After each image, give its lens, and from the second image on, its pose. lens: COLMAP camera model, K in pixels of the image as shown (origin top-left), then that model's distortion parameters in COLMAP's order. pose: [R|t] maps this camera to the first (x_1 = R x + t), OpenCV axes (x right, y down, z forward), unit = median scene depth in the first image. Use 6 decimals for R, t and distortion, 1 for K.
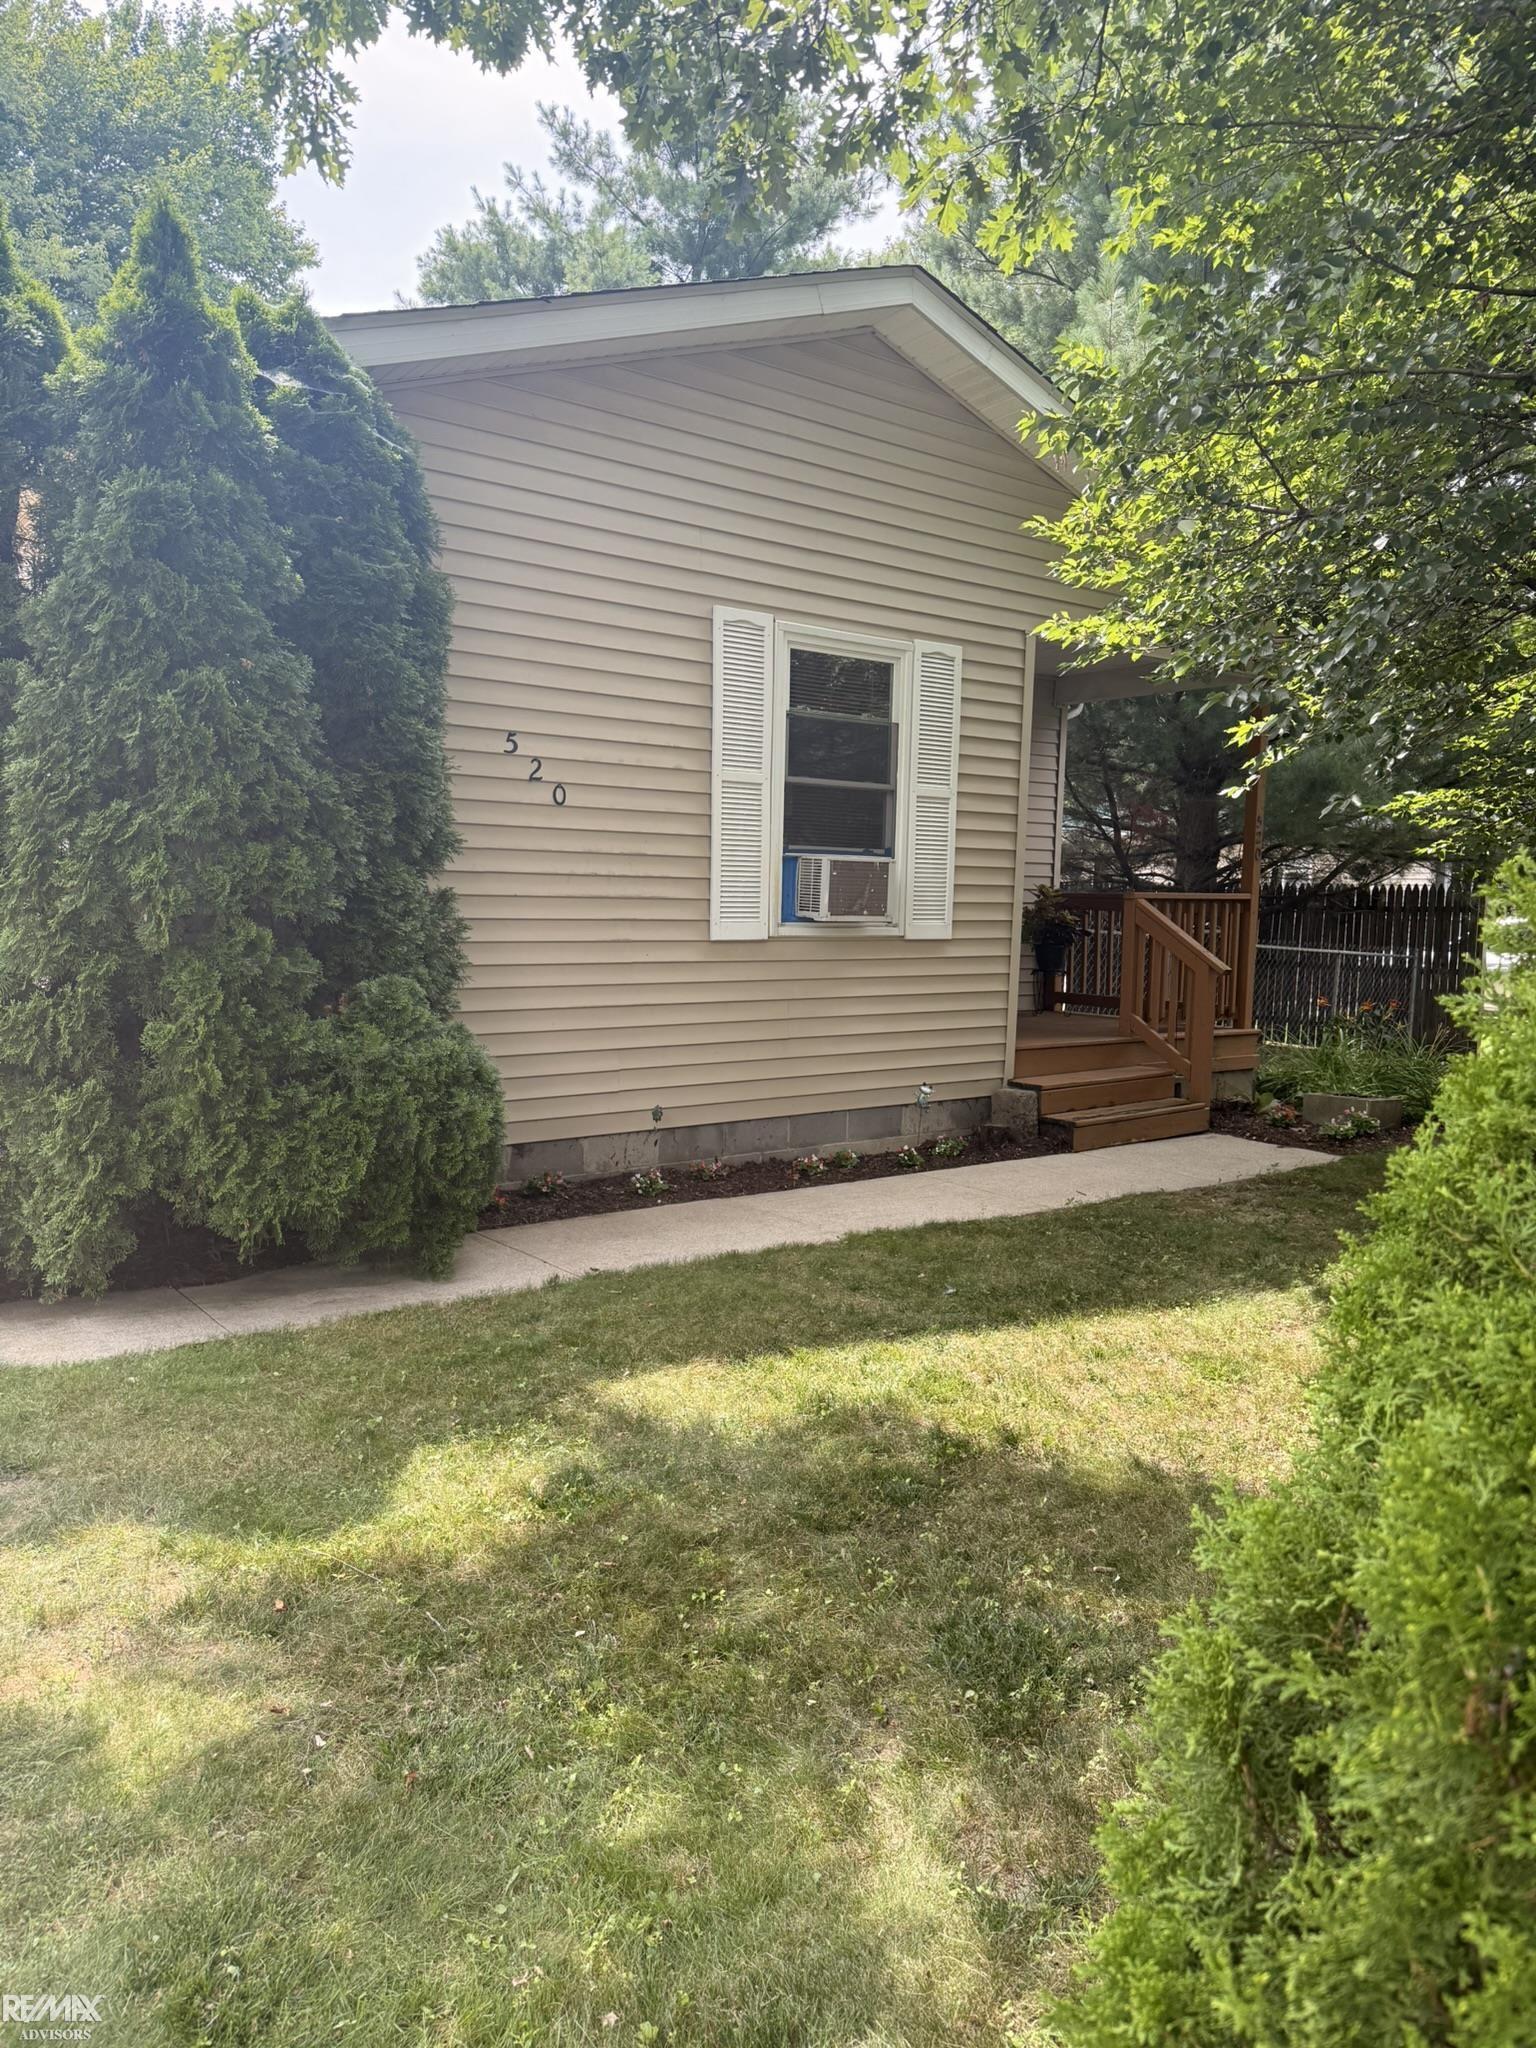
lens RADIAL K [[1448.9, 0, 765.9], [0, 1448.9, 1025.3], [0, 0, 1]] dist [0.000751, -0.009547]
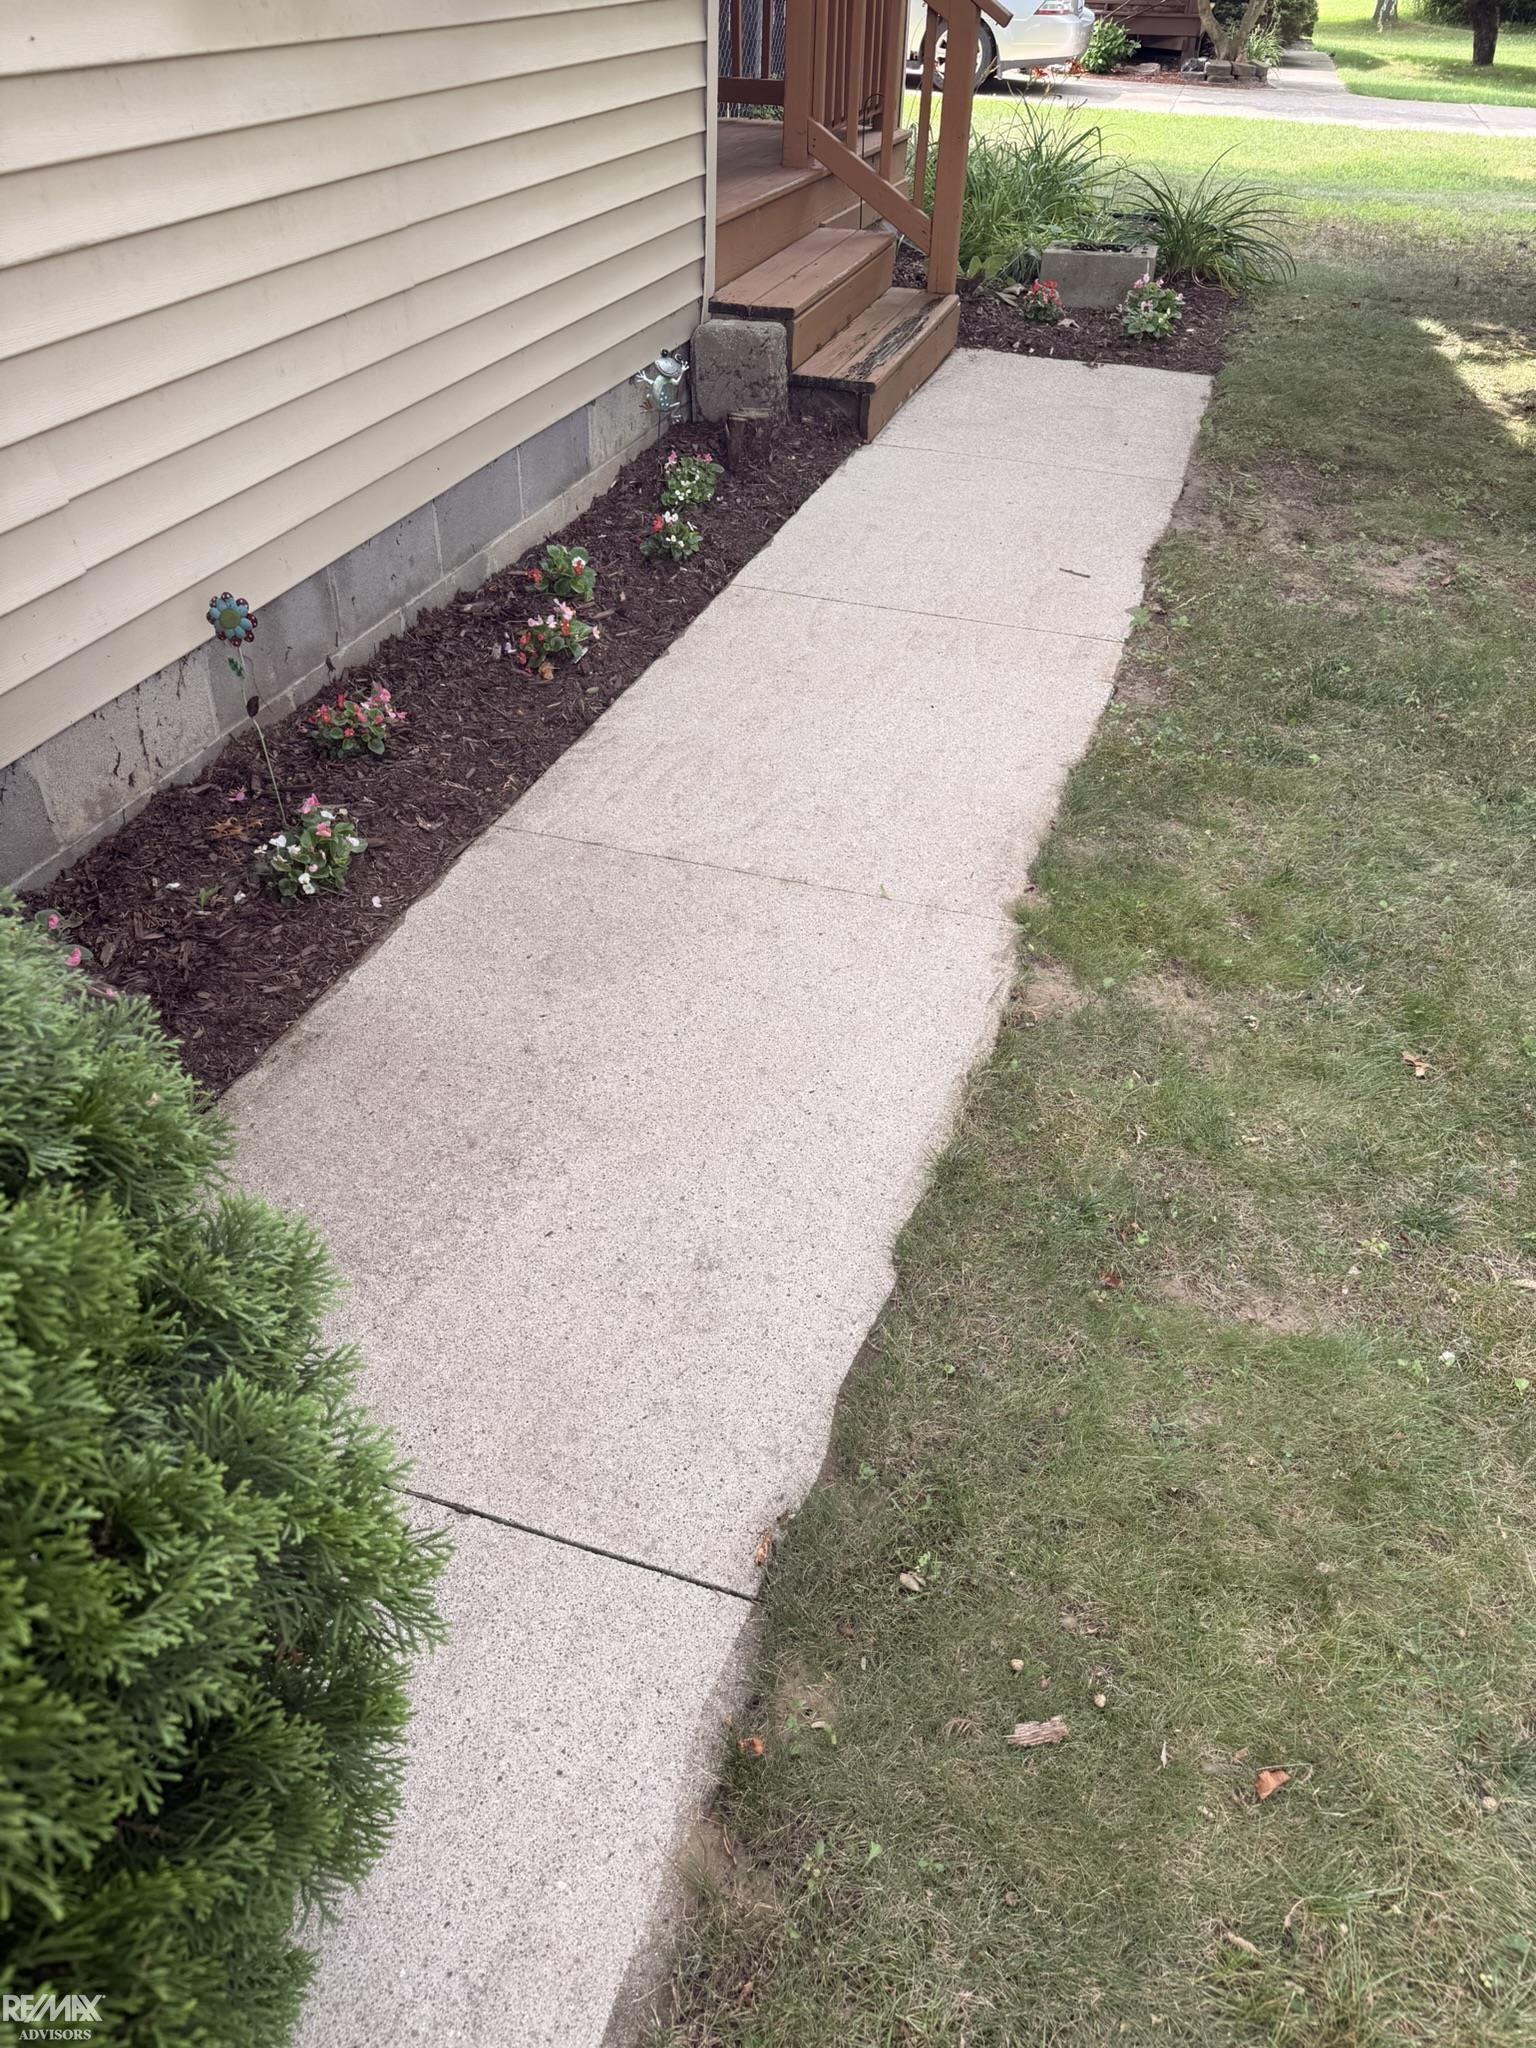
lens RADIAL K [[1448.9, 0, 769.0], [0, 1448.9, 1018.4], [0, 0, 1]] dist [0.000751, -0.009547]
pose [[0.825616, -0.352255, 0.440765, -0.142600], [0.051839, 0.825229, 0.562414, -0.043661], [-0.561845, -0.441490, 0.699583, 0.608742]]
